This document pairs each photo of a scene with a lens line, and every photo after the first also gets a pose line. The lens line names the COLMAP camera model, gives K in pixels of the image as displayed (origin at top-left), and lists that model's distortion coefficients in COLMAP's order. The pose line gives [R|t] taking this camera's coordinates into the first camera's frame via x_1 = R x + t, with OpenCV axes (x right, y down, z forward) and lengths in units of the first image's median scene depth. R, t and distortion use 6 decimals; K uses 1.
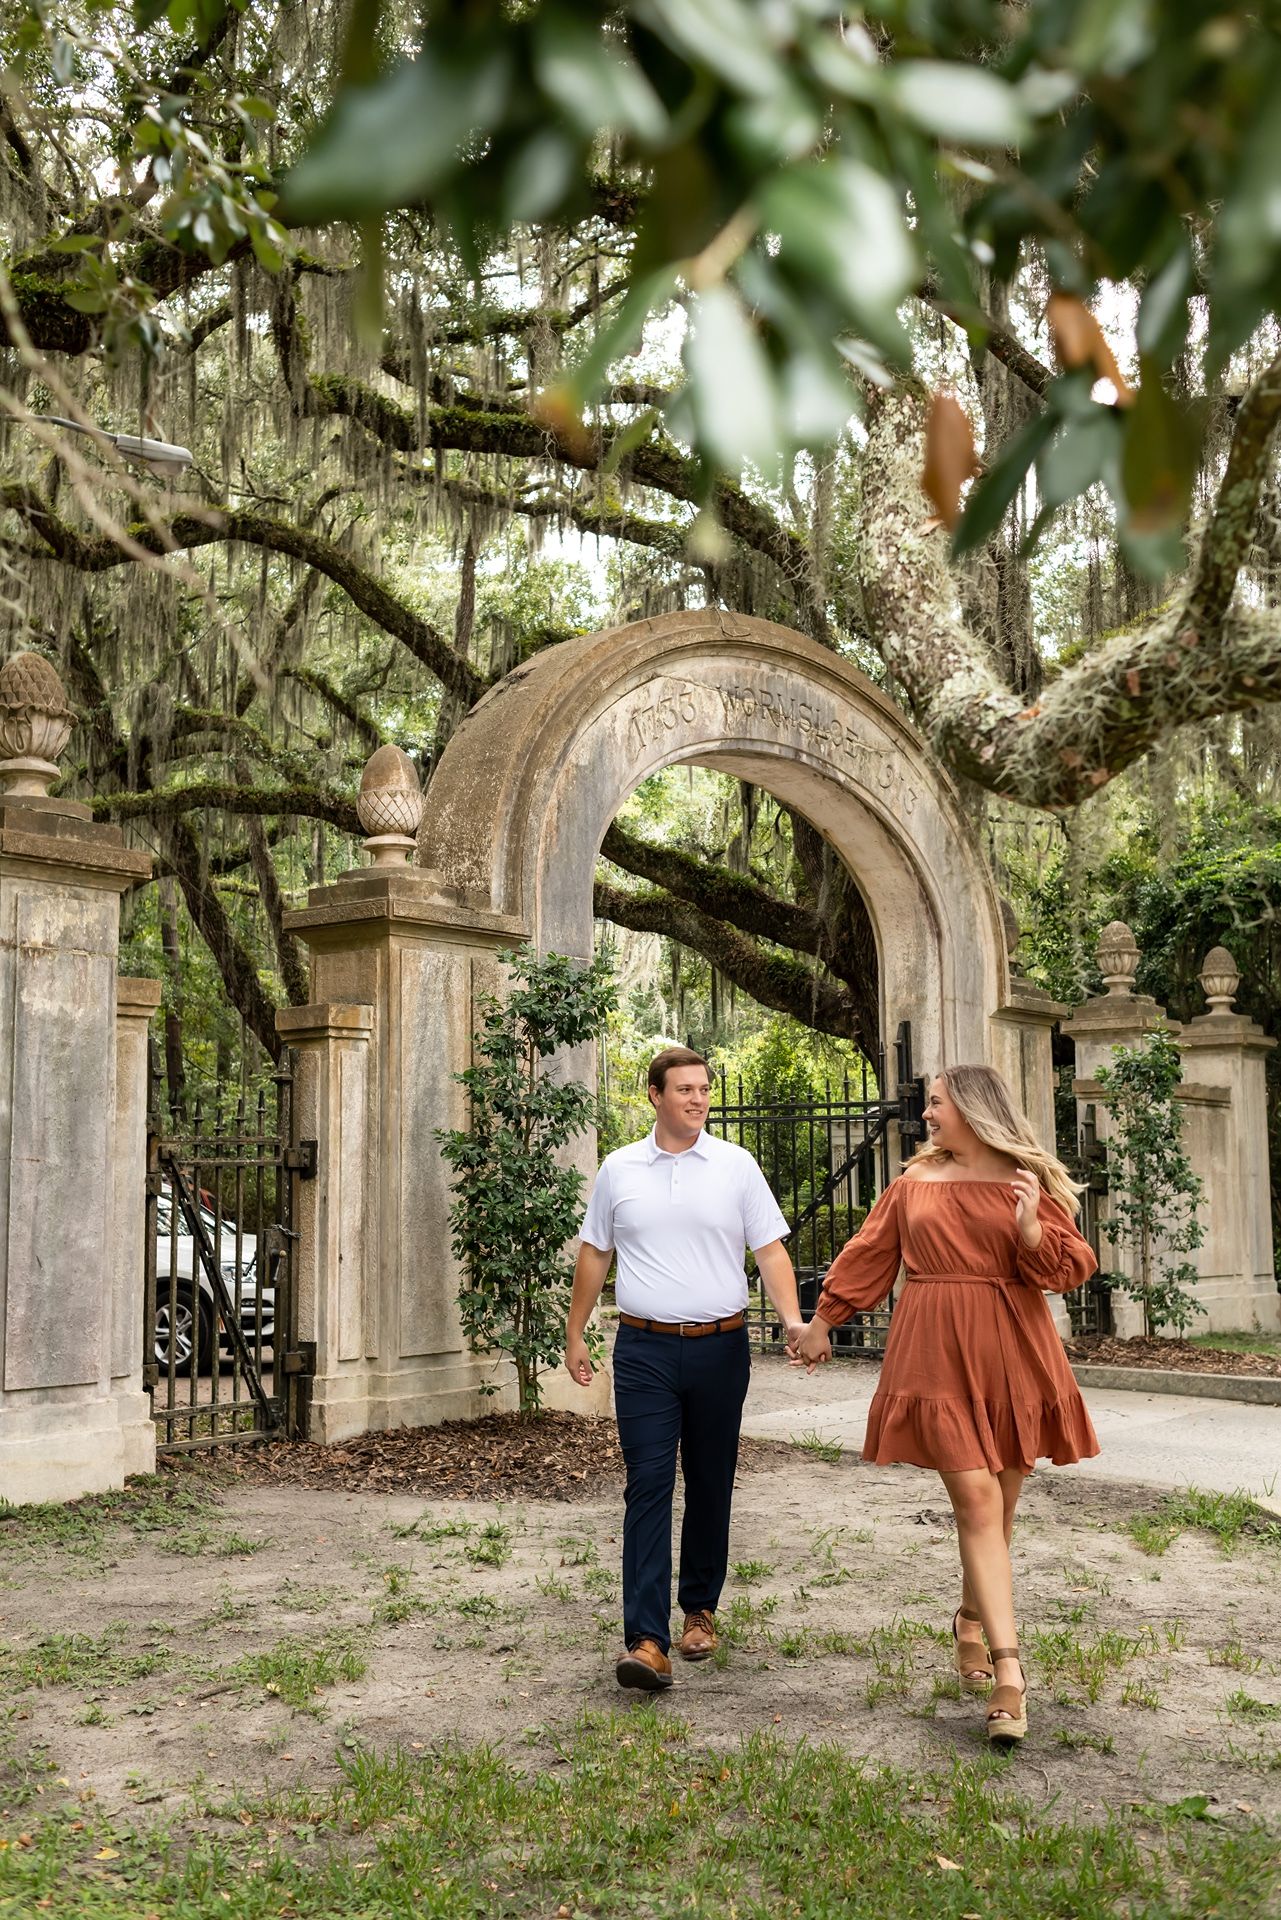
lens RADIAL K [[2749.7, 0, 640.5], [0, 2749.7, 960.0], [0, 0, 1]] dist [-0.094738, 0.055305]
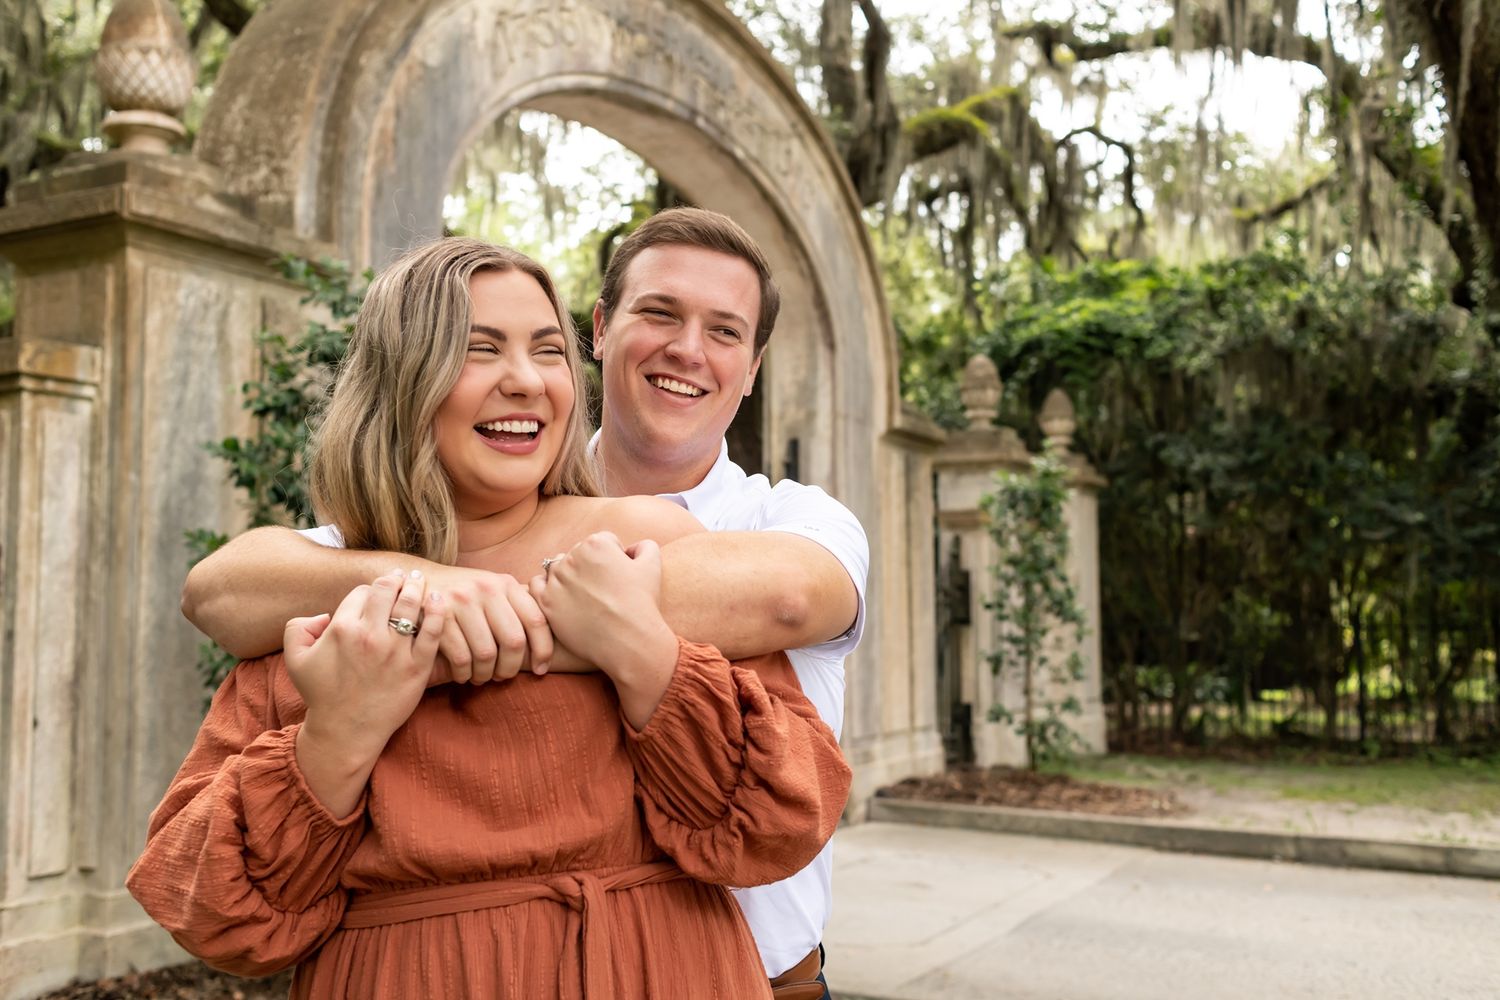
lens RADIAL K [[1396.4, 0, 750.0], [0, 1396.4, 500.0], [0, 0, 1]] dist [0.076496, -0.135051]
pose [[0.985400, 0.018430, 0.169257, 0.002345], [-0.019042, 0.999817, 0.001991, 0.047650], [-0.169189, -0.005185, 0.985570, 0.597138]]
